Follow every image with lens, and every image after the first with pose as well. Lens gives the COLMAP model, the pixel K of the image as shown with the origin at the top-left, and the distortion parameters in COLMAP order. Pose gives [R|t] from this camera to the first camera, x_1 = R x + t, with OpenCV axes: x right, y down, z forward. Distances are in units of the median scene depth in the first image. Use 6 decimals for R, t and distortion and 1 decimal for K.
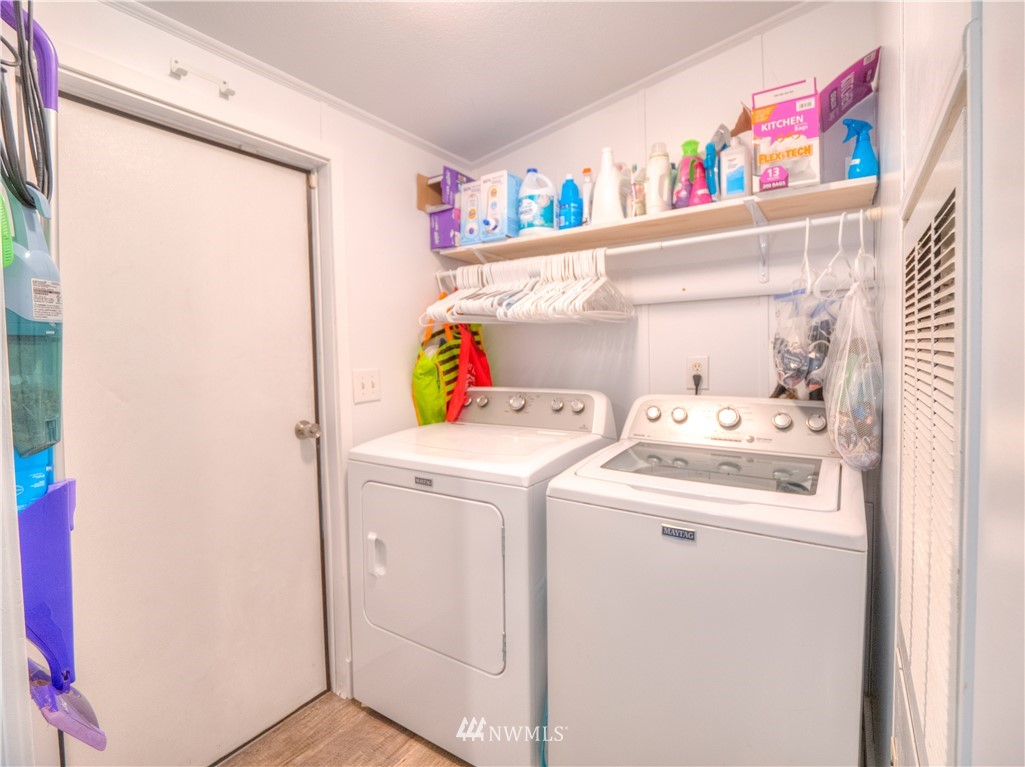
lens RADIAL K [[498.9, 0, 513.9], [0, 498.9, 378.5], [0, 0, 1]] dist [-0.010230, -0.003008]
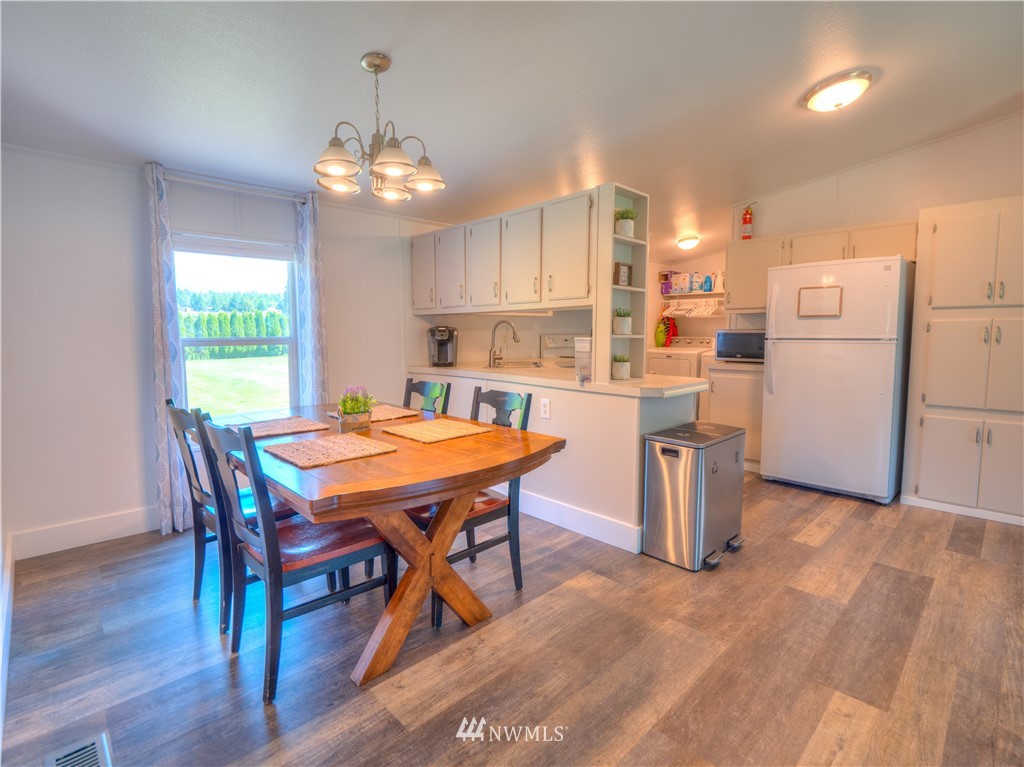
lens RADIAL K [[498.4, 0, 509.8], [0, 498.4, 378.9], [0, 0, 1]] dist [-0.010230, -0.003008]
pose [[0.977125, 0.036276, -0.209548, -0.472825], [-0.025960, 0.998321, 0.051773, 0.167512], [0.211074, -0.045149, 0.976427, -2.639688]]
